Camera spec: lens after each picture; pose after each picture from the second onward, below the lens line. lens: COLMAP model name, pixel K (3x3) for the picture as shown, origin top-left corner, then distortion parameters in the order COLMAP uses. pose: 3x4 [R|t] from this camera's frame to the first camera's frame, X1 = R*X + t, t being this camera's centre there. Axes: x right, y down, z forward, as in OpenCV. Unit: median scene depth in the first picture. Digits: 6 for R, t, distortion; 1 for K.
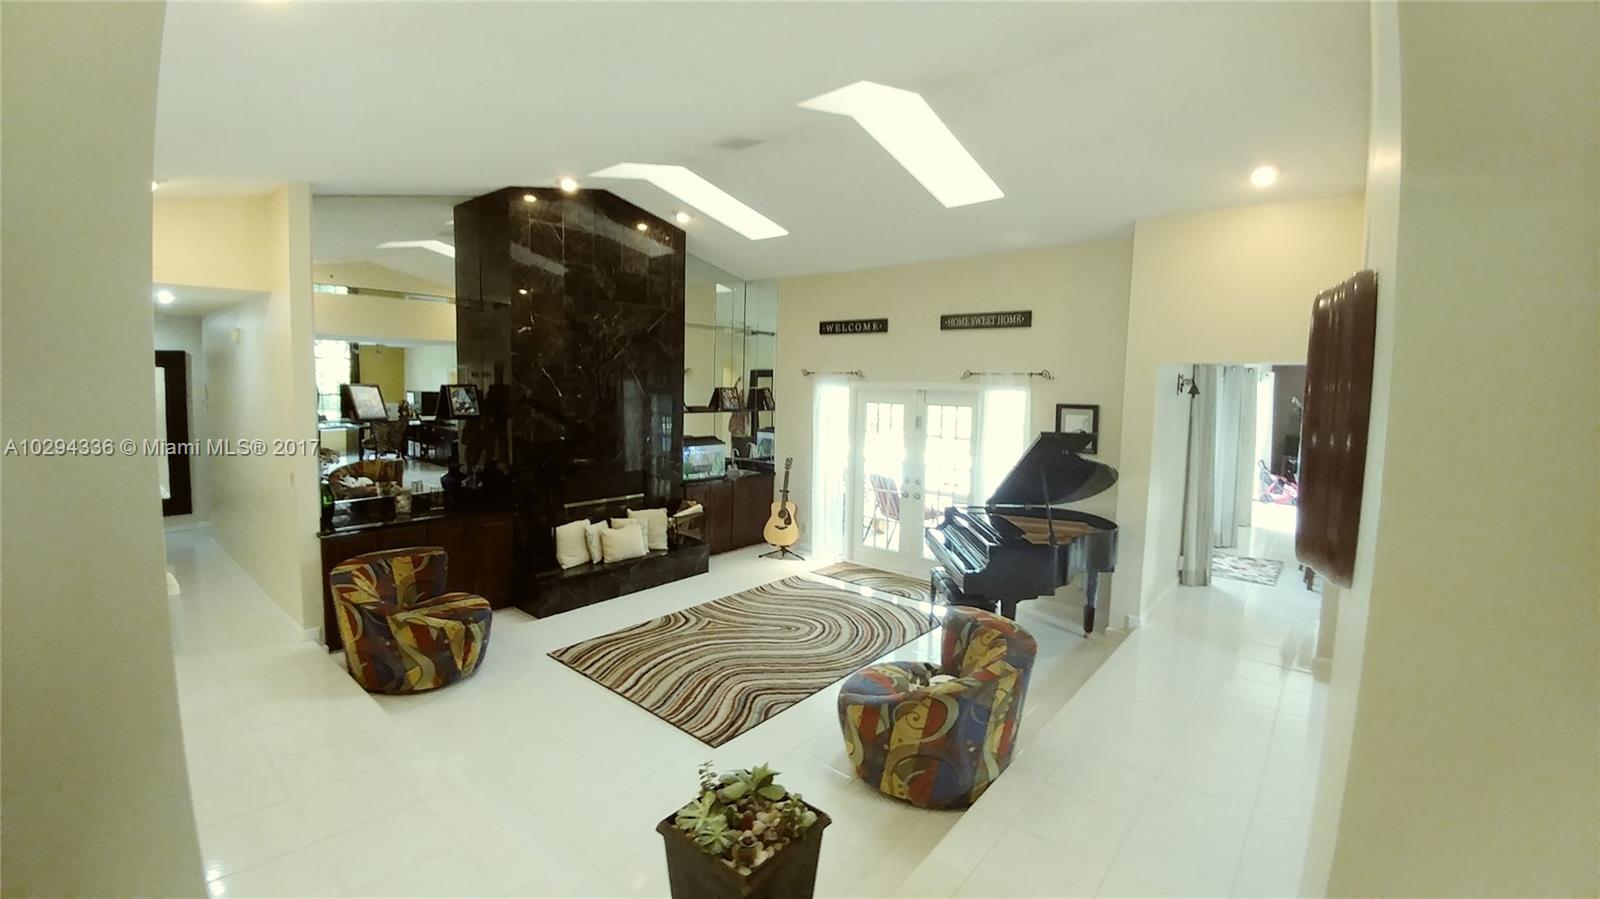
lens RADIAL K [[643.3, 0, 807.7], [0, 643.3, 436.6], [0, 0, 1]] dist [-0.031743, -0.002618]
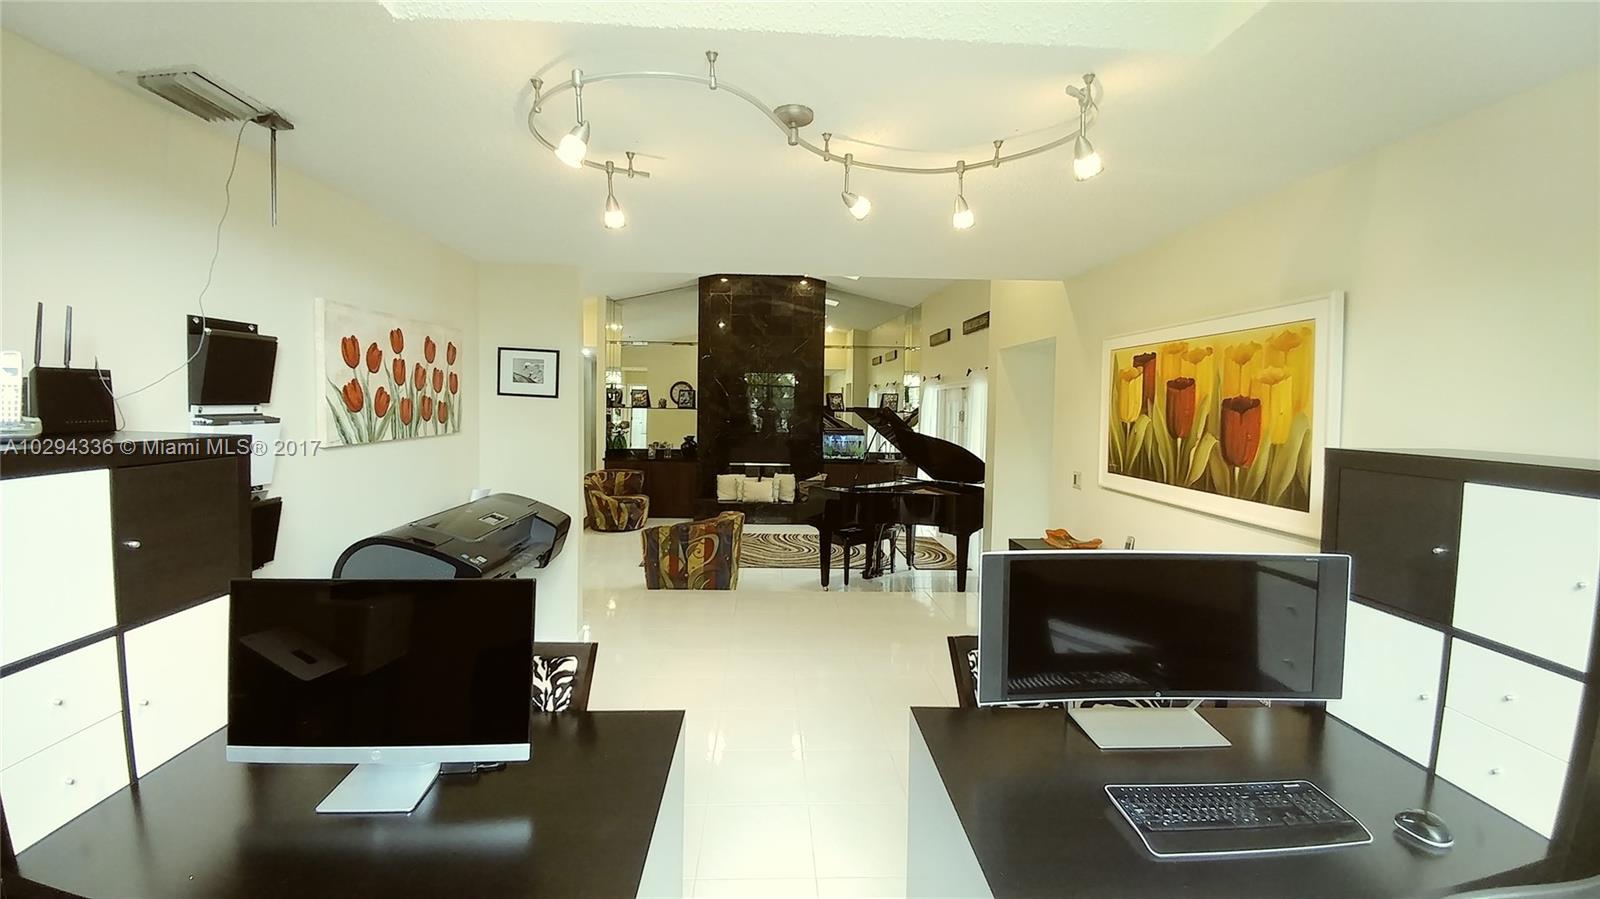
lens RADIAL K [[643.3, 0, 794.0], [0, 643.3, 439.7], [0, 0, 1]] dist [-0.031743, -0.002618]
pose [[0.682990, 0.032655, -0.729698, 0.929639], [-0.069125, 0.997406, -0.020065, 0.070253], [0.727150, 0.064145, 0.683475, 0.000689]]
